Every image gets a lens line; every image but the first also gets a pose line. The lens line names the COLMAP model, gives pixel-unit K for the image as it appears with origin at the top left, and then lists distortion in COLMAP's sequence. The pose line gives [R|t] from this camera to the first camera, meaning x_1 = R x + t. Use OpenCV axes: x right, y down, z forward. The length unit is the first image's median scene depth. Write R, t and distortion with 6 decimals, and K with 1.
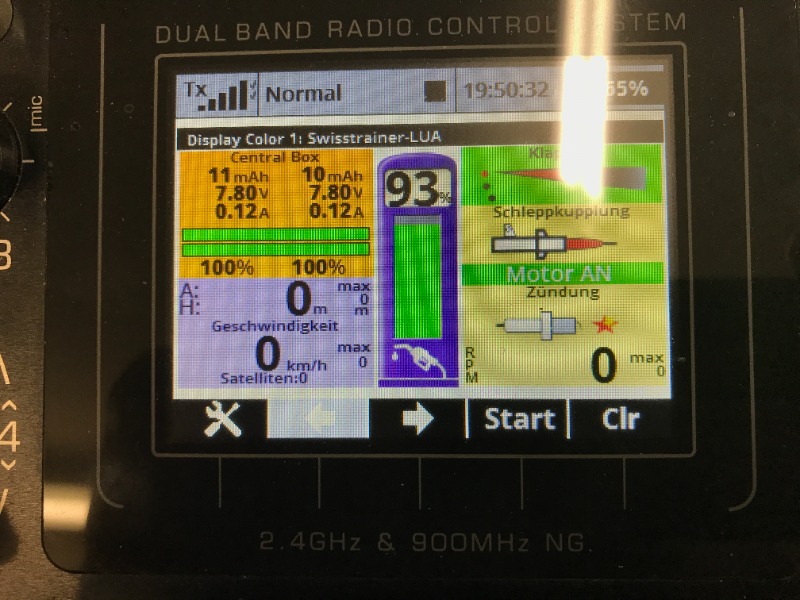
lens RADIAL K [[645.6, 0, 395.8], [0, 645.6, 297.5], [0, 0, 1]] dist [-0.078808, 0.040373]
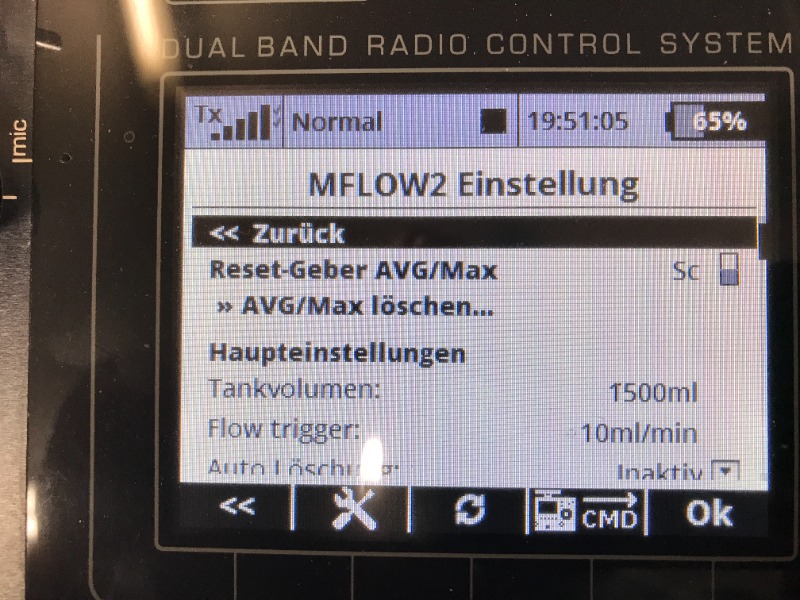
lens RADIAL K [[645.6, 0, 399.4], [0, 645.6, 304.7], [0, 0, 1]] dist [-0.078808, 0.040373]
pose [[0.999933, 0.011561, 0.000846, -0.061211], [-0.011567, 0.999911, 0.006700, -0.085752], [-0.000769, -0.006709, 0.999977, 0.158152]]
